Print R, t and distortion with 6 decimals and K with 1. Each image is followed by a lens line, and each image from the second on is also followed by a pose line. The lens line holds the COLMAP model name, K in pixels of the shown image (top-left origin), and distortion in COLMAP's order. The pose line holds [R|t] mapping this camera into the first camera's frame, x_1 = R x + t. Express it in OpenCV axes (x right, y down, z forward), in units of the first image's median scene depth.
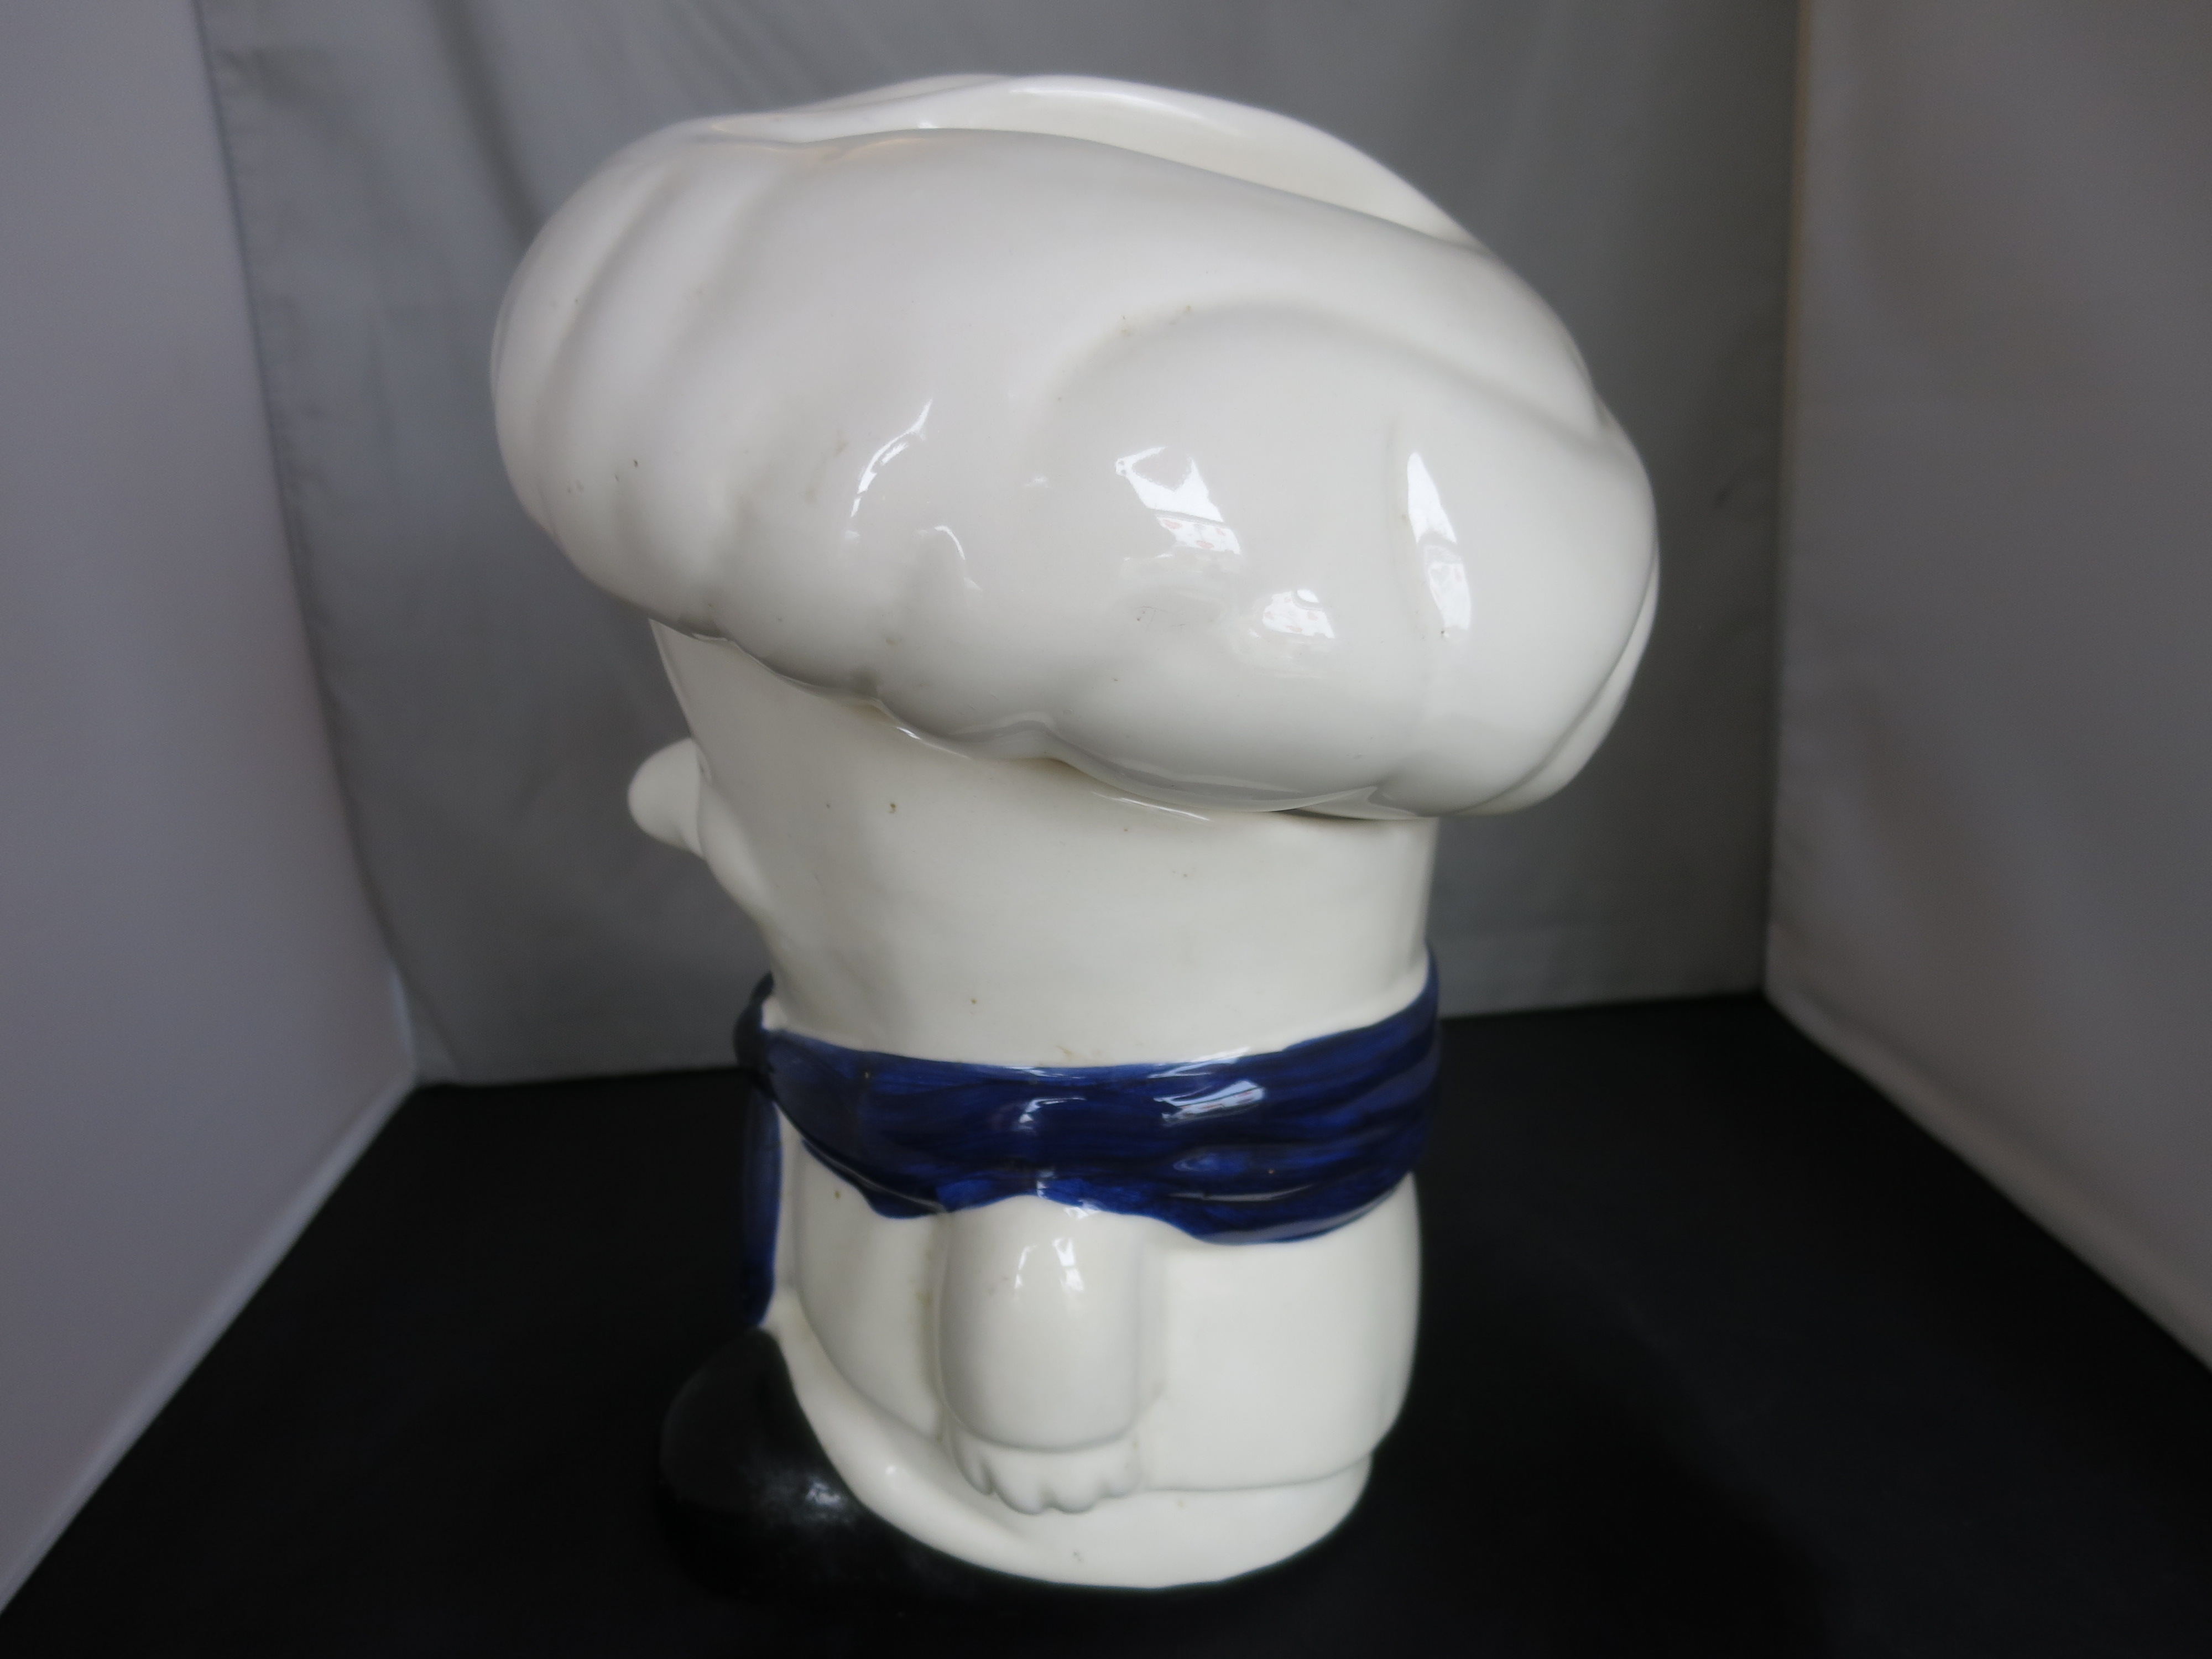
lens RADIAL K [[1542.3, 0, 1097.0], [0, 1542.3, 828.3], [0, 0, 1]] dist [-0.040775, 0.003215]
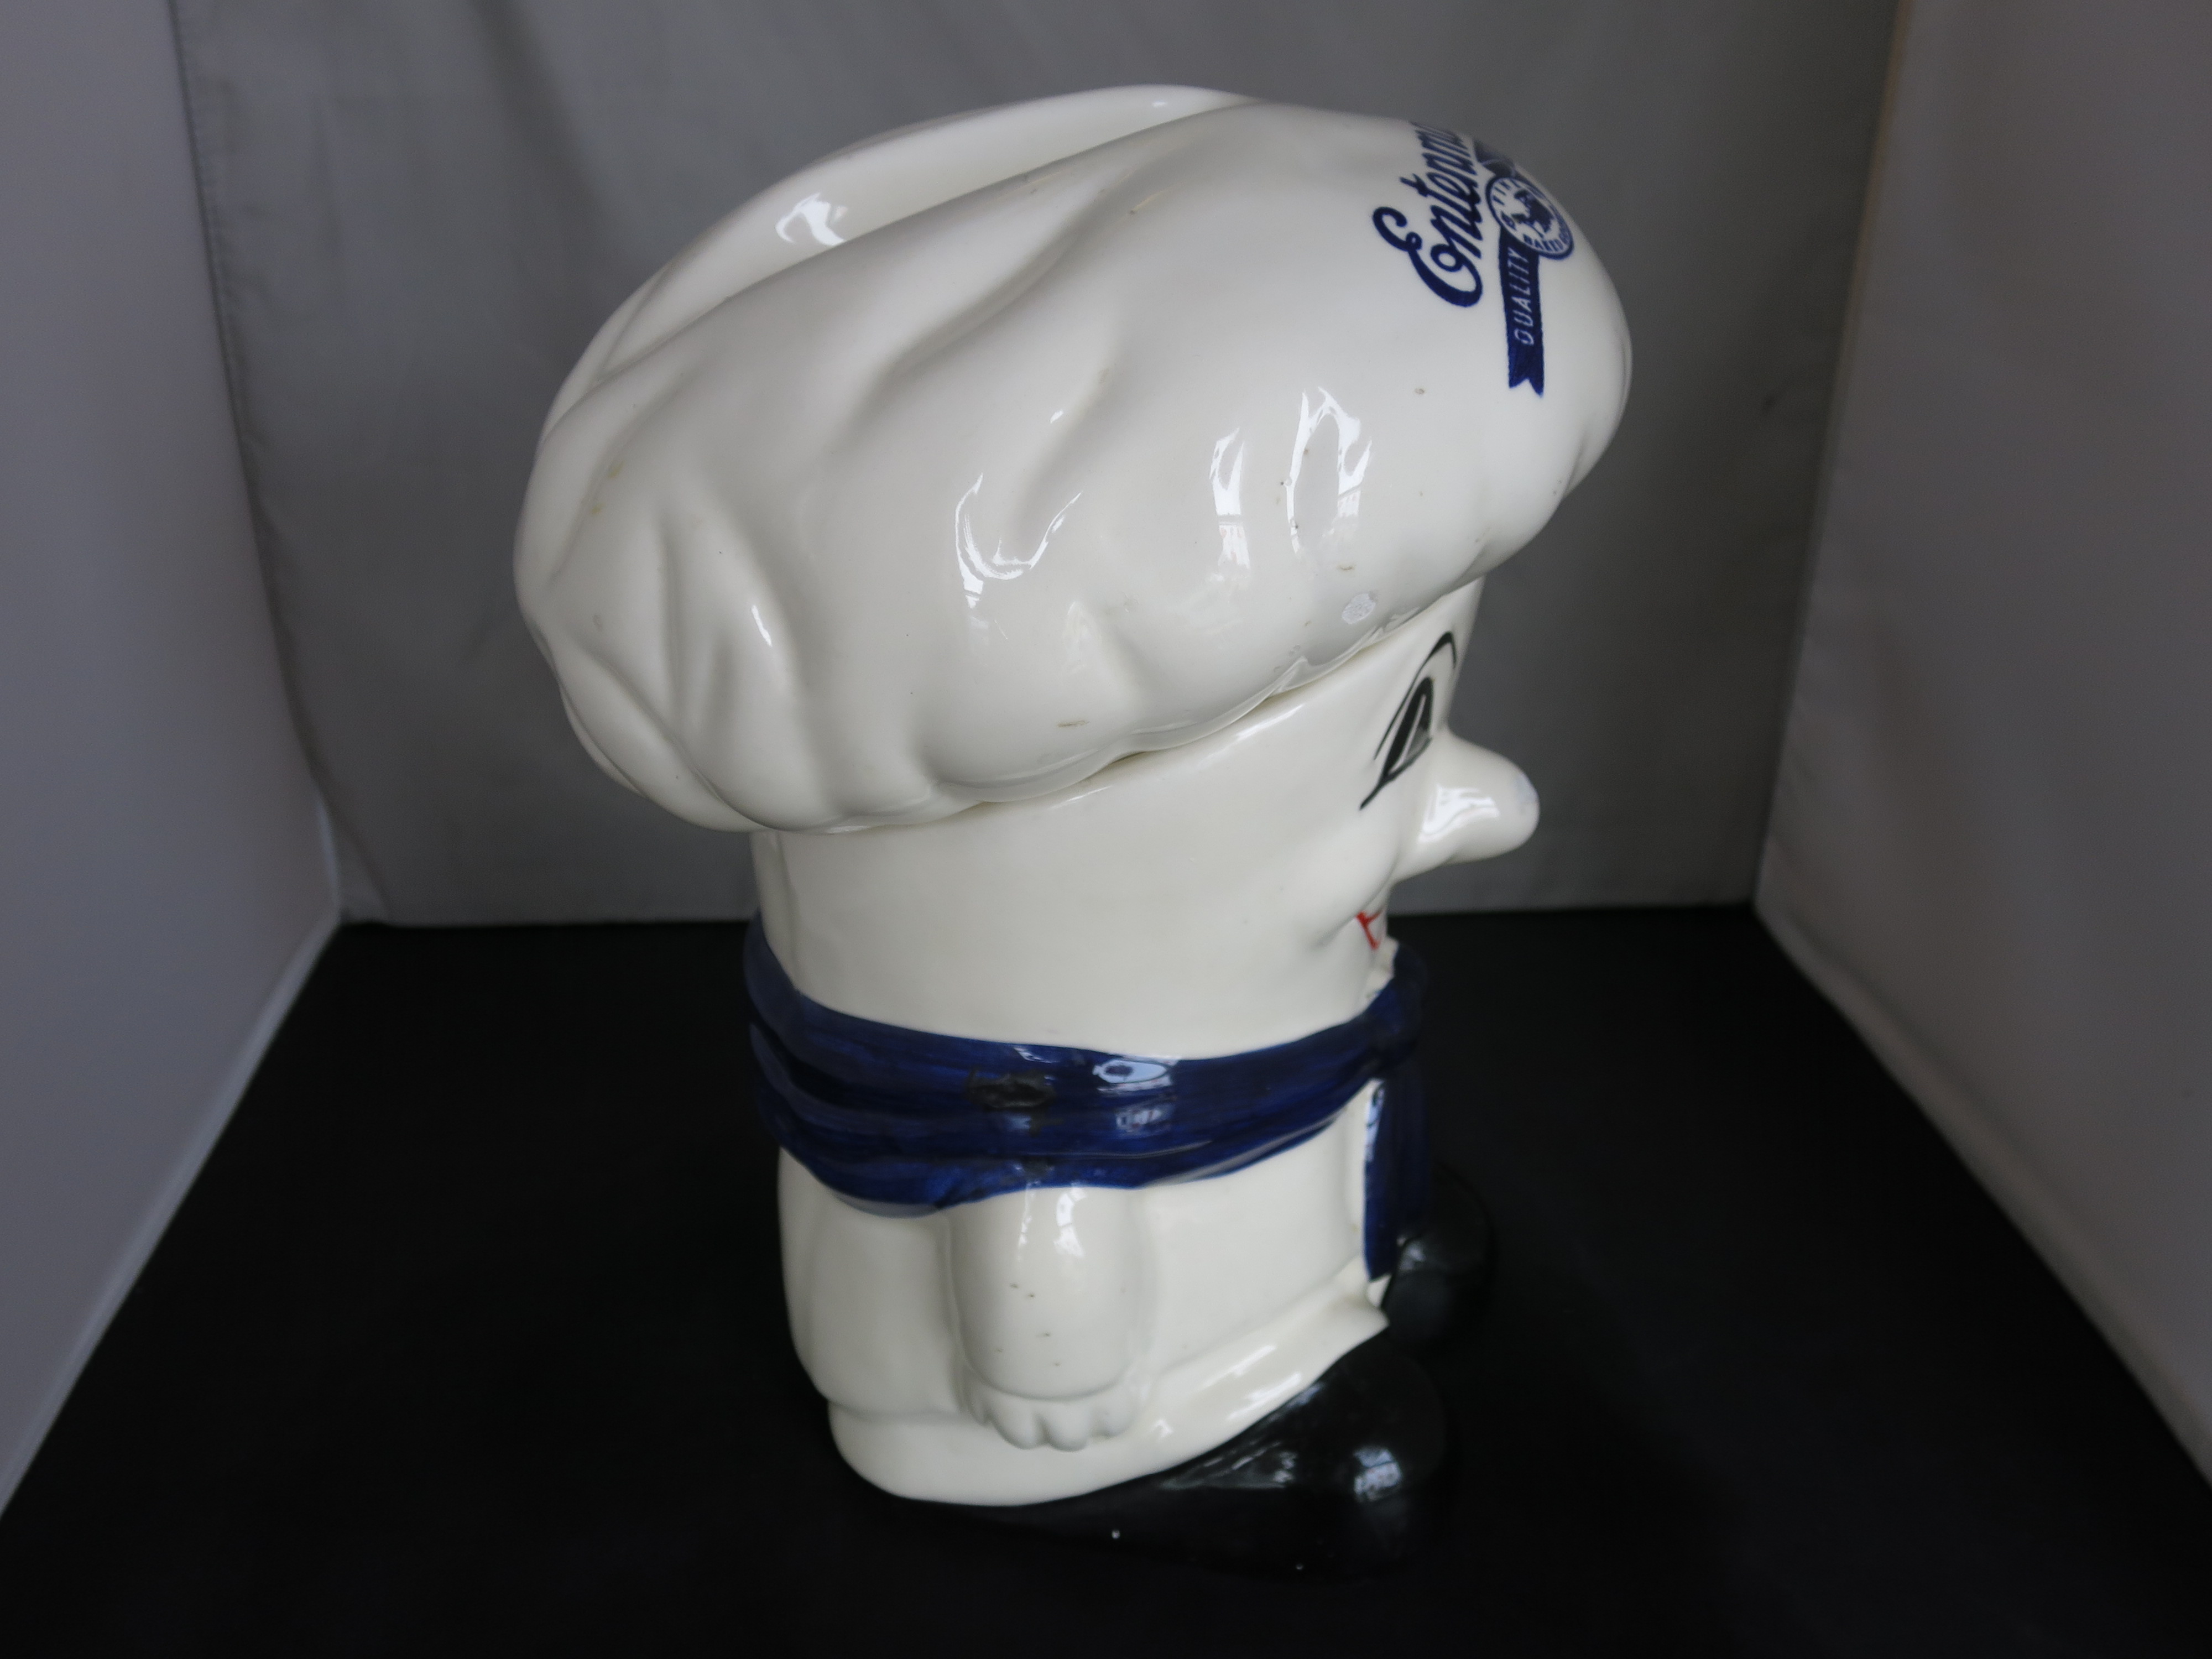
lens RADIAL K [[1830.6, 0, 1112.6], [0, 1830.6, 822.9], [0, 0, 1]] dist [-0.025146, 0.013057]
pose [[0.996640, 0.061775, 0.053779, -0.041240], [-0.069442, 0.985487, 0.154898, -0.115836], [-0.043430, -0.158112, 0.986466, -0.140143]]
